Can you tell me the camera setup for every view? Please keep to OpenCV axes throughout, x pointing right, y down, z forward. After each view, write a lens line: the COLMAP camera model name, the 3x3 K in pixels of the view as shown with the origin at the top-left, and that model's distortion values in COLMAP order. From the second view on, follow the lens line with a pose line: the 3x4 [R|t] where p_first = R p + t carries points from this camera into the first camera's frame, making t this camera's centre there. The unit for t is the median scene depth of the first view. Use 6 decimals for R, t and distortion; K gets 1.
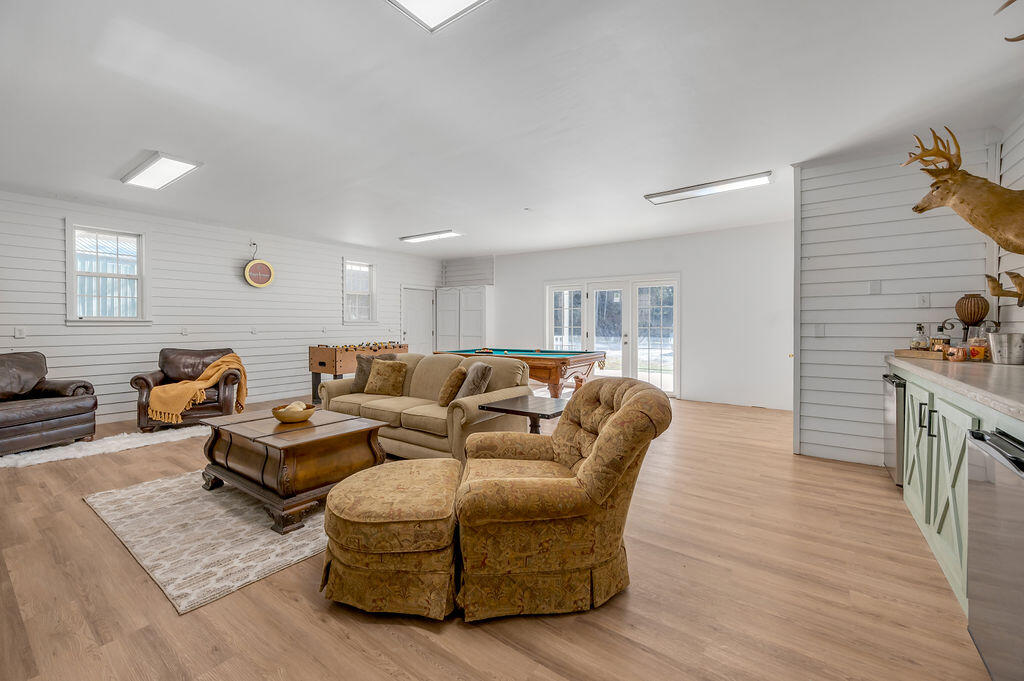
lens RADIAL K [[419.6, 0, 508.4], [0, 419.6, 324.2], [0, 0, 1]] dist [-0.002396, -0.000353]
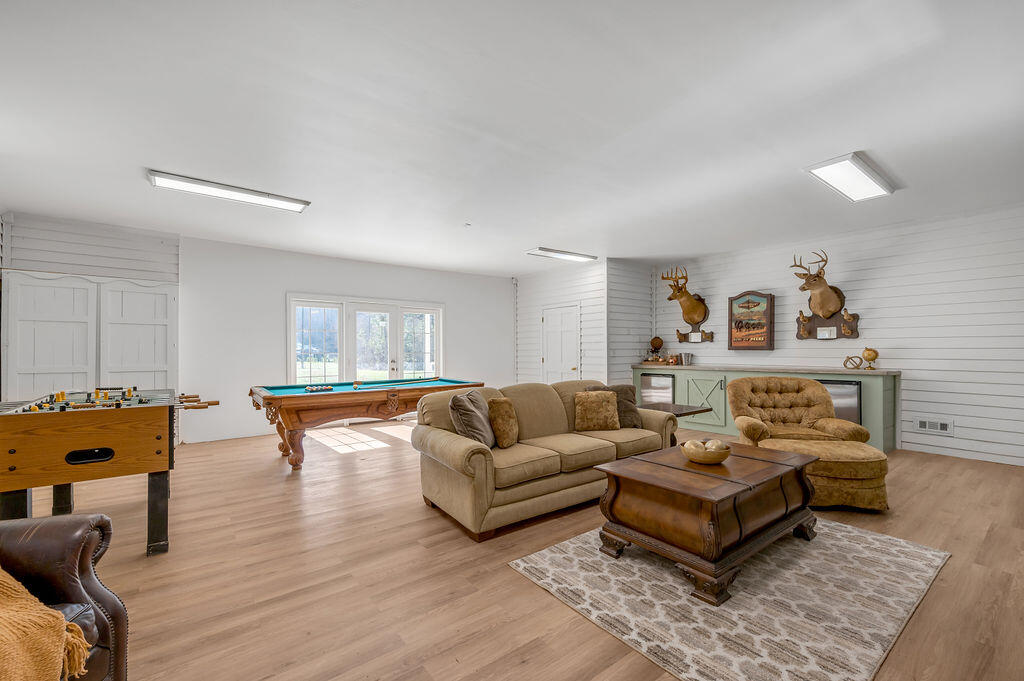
lens RADIAL K [[427.6, 0, 512.0], [0, 427.6, 340.5], [0, 0, 1]] dist [-0.002357, -0.000099]
pose [[0.287053, 0.023020, 0.957638, -1.659852], [0.001195, 0.999702, -0.024390, 0.007997], [-0.957914, 0.008146, 0.286940, 1.278961]]
